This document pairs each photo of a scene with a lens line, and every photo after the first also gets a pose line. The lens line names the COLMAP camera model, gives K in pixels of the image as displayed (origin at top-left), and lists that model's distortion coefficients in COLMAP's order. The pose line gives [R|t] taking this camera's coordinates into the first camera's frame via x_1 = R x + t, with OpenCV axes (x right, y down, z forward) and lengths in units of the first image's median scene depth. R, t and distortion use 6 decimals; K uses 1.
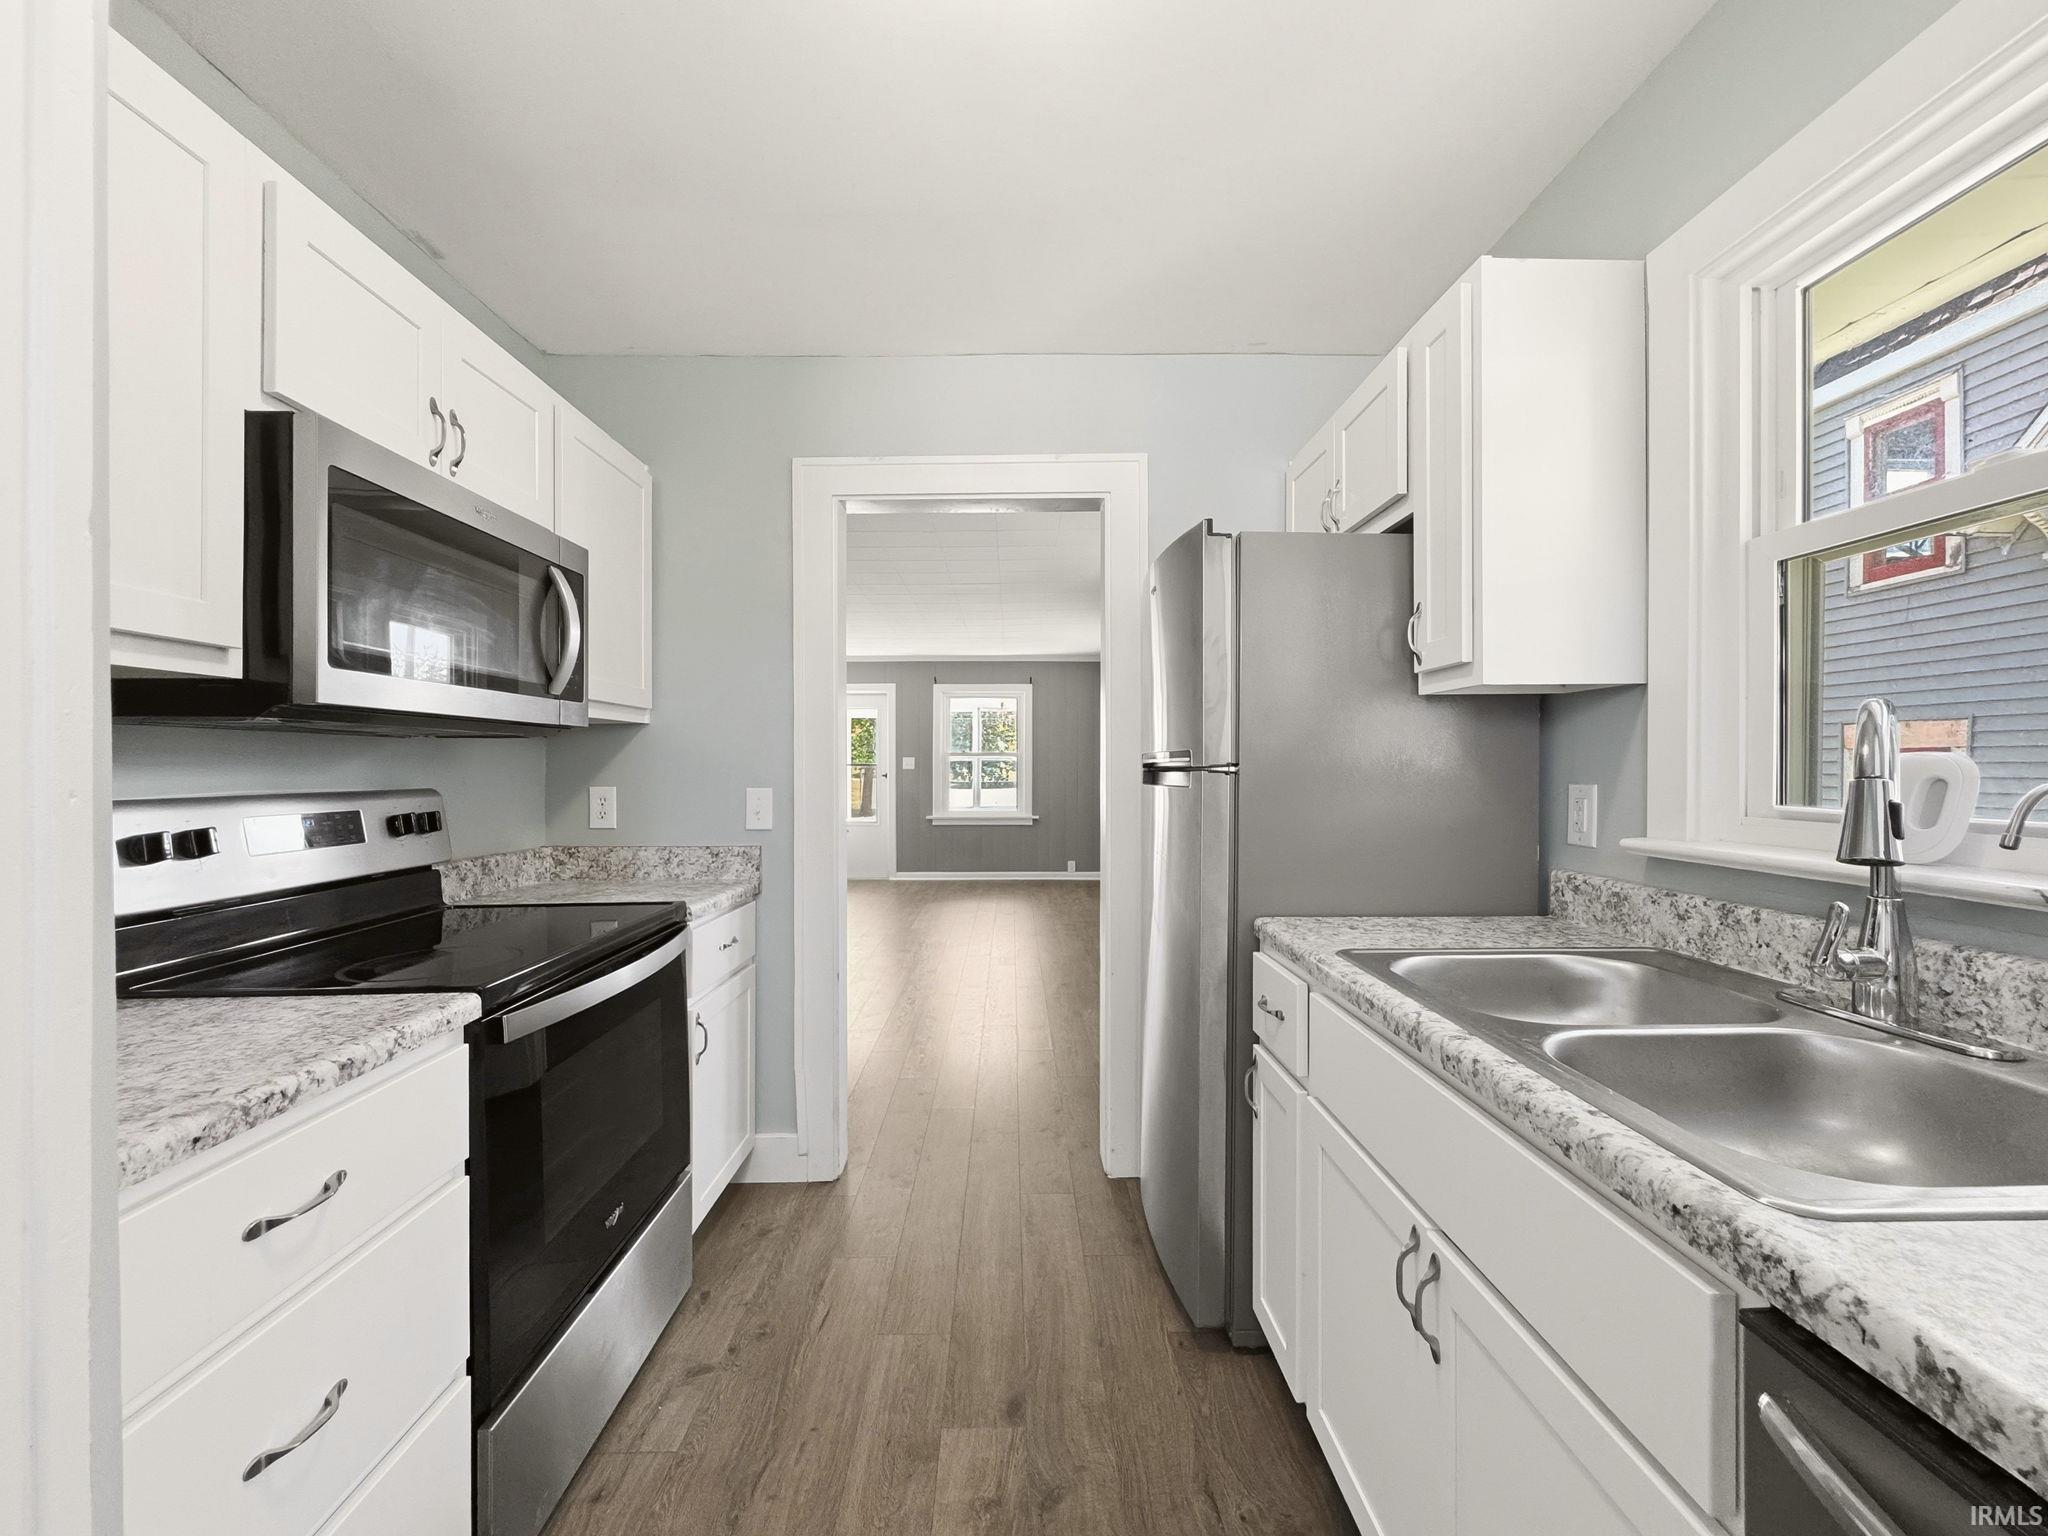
lens RADIAL K [[836.7, 0, 1021.1], [0, 836.7, 771.1], [0, 0, 1]] dist [-0.002887, -0.000249]
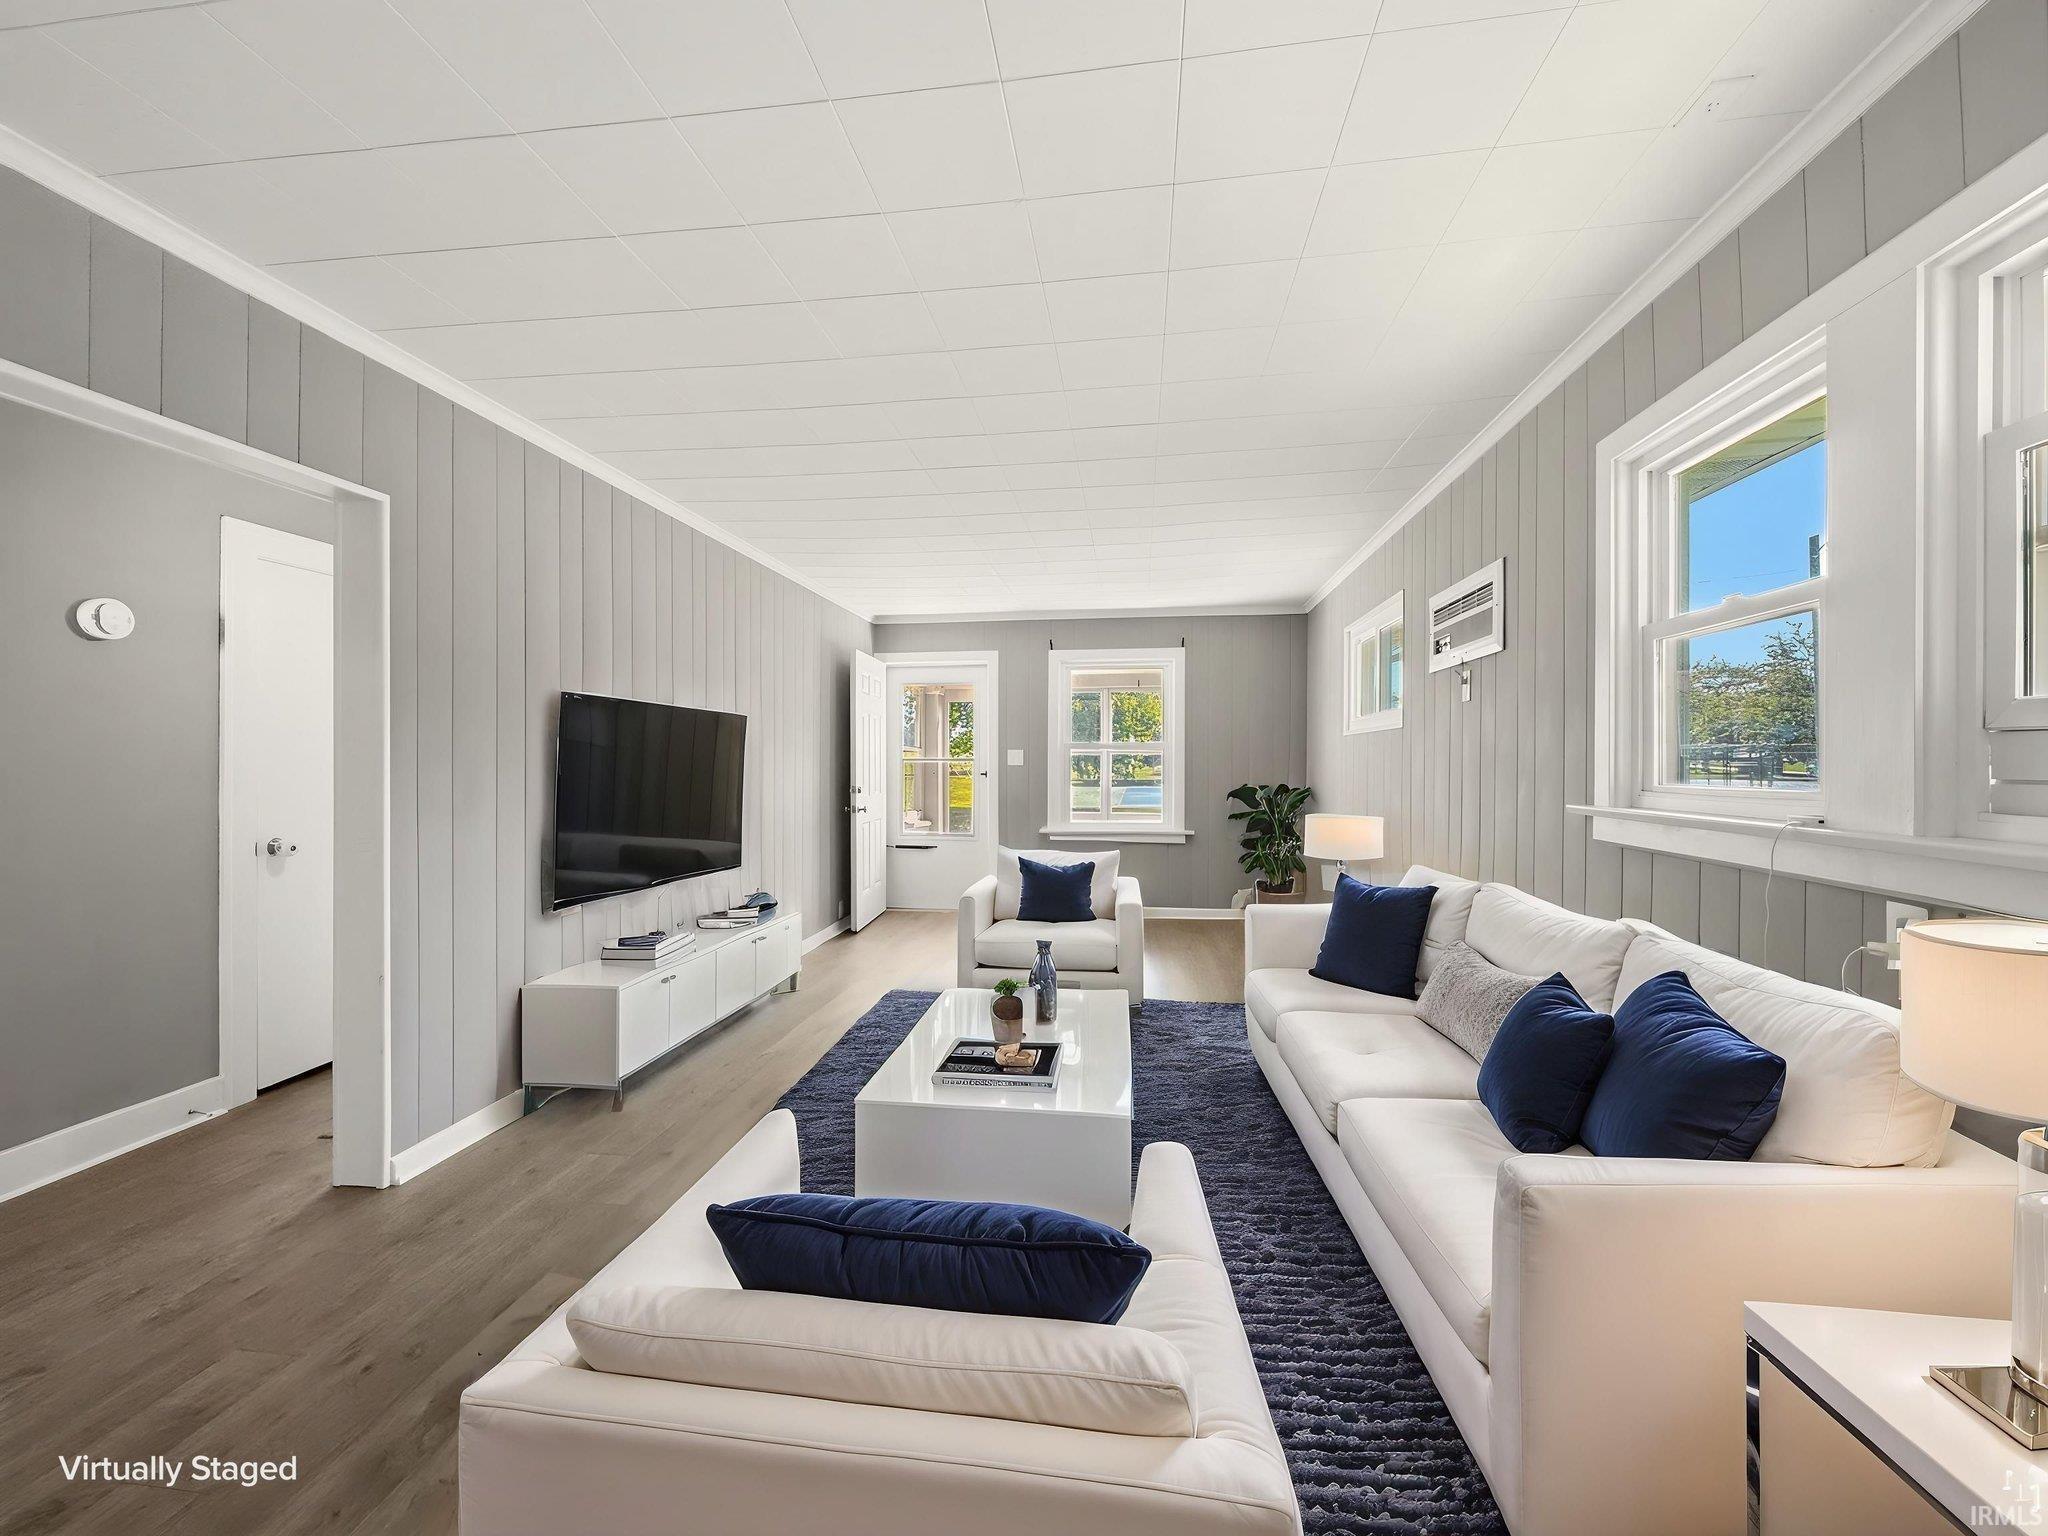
lens RADIAL K [[836.7, 0, 1020.9], [0, 836.7, 767.8], [0, 0, 1]] dist [-0.002887, -0.000249]
pose [[0.988706, 0.000392, -0.149870, -0.018297], [-0.000359, 1.000000, 0.000246, -0.000649], [0.149871, -0.000189, 0.988706, 0.266343]]
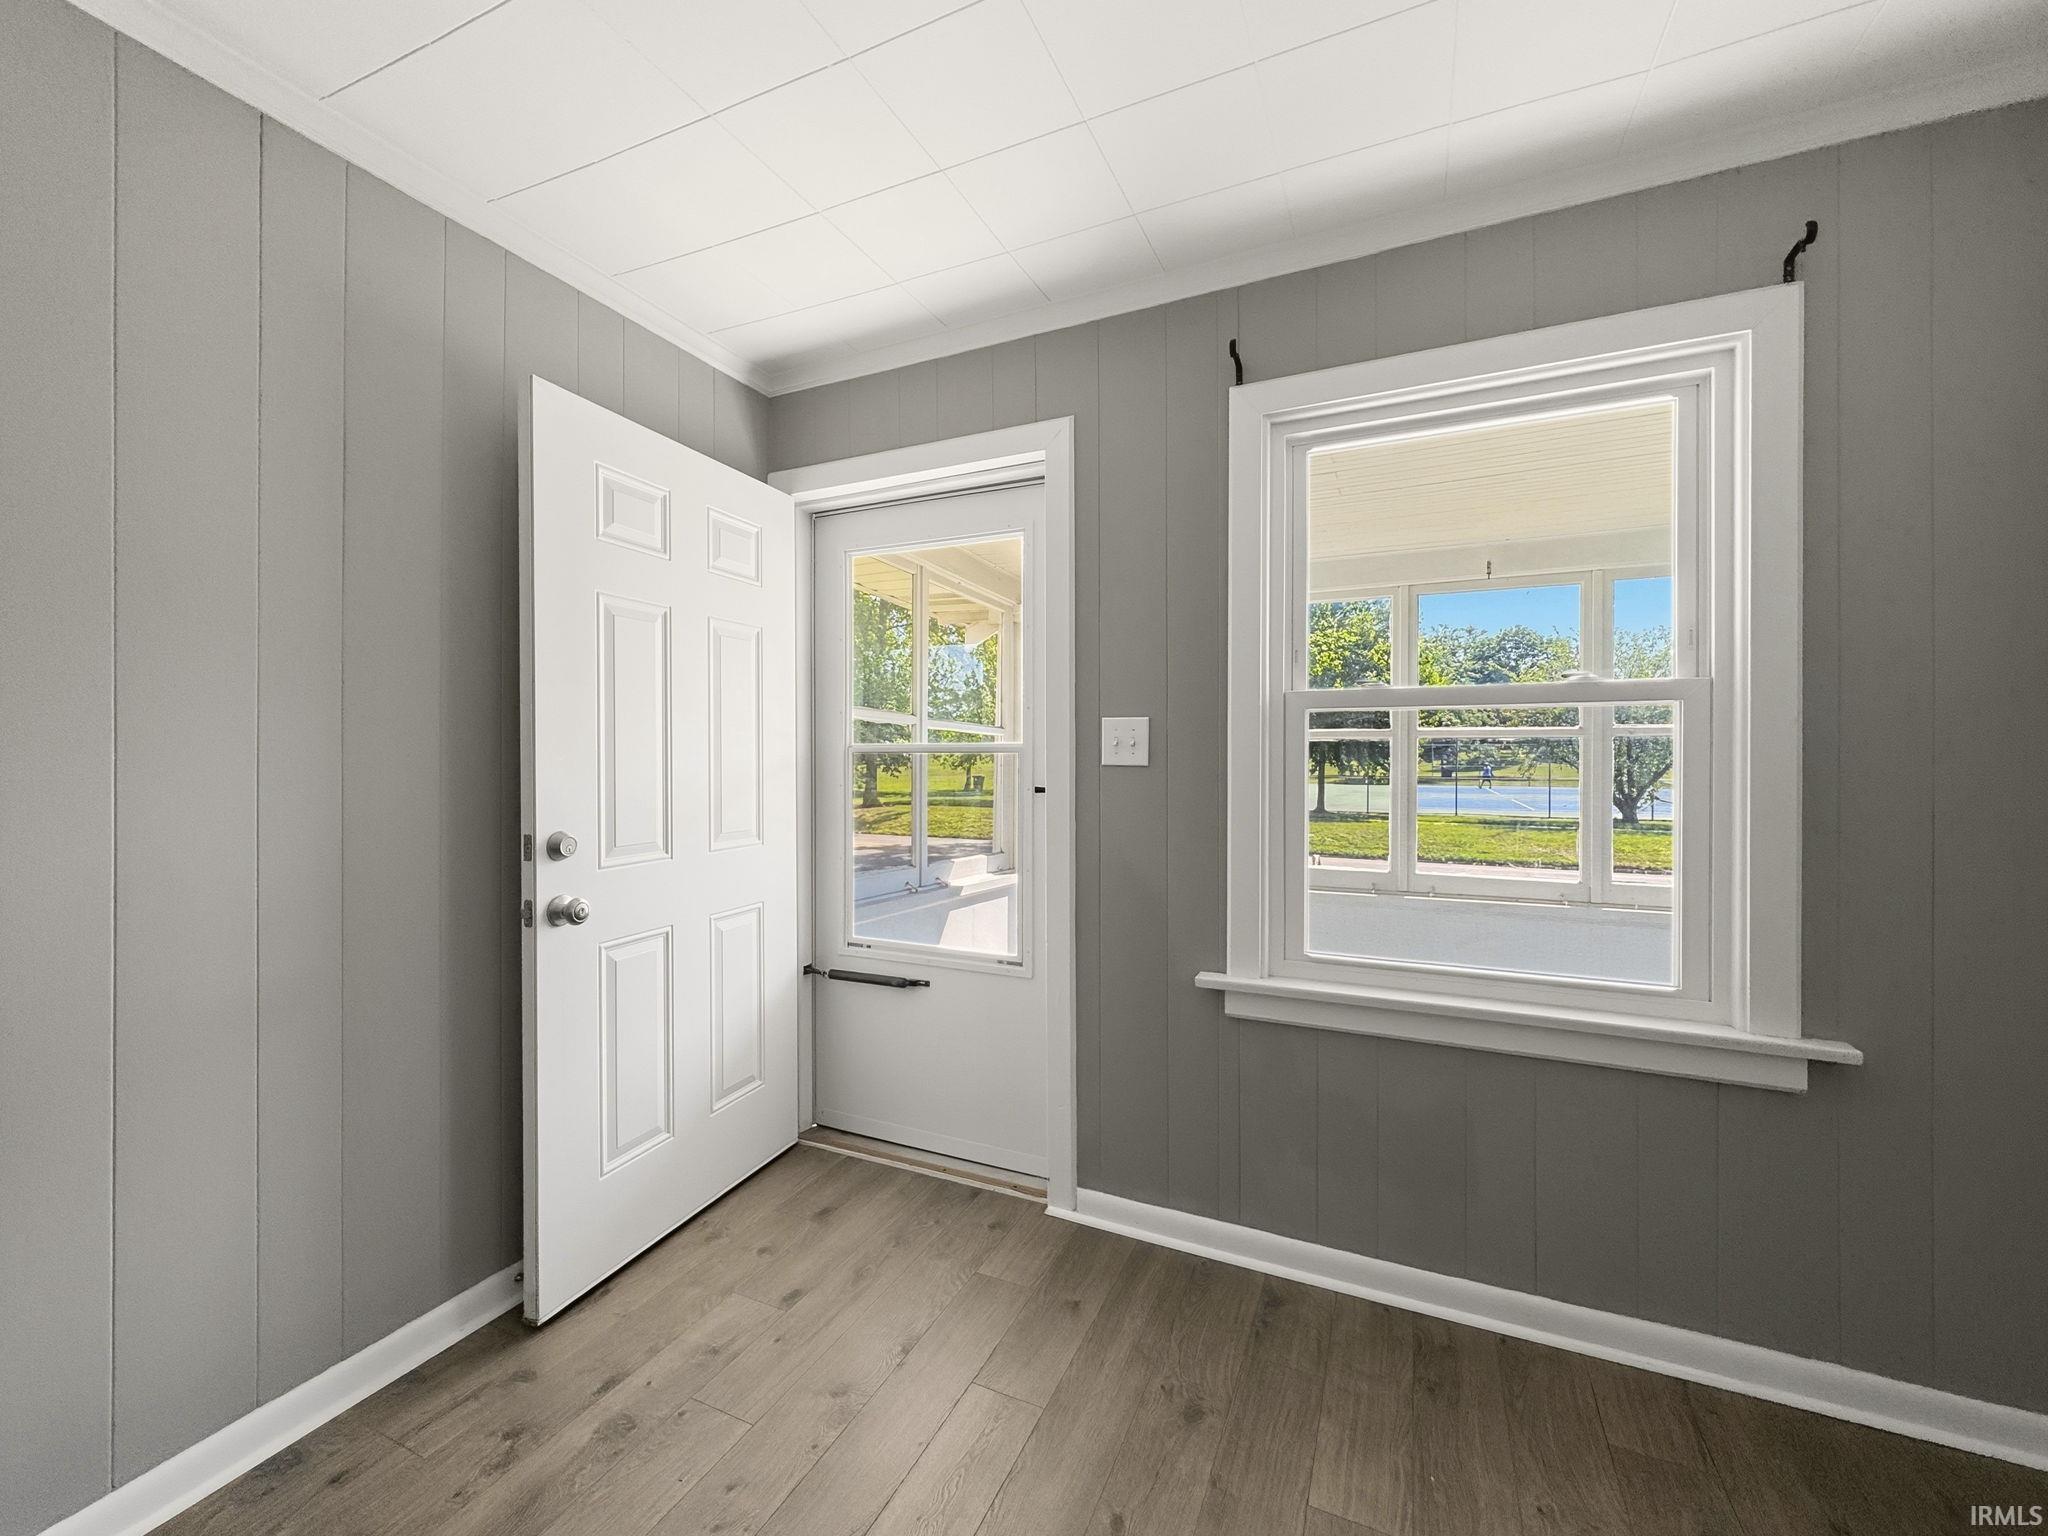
lens RADIAL K [[836.7, 0, 1024.5], [0, 836.7, 762.4], [0, 0, 1]] dist [-0.002887, -0.000249]
pose [[0.904279, 0.002089, -0.426937, -0.058250], [-0.002085, 0.999998, 0.000477, -0.003398], [0.426937, 0.000459, 0.904281, 0.771506]]
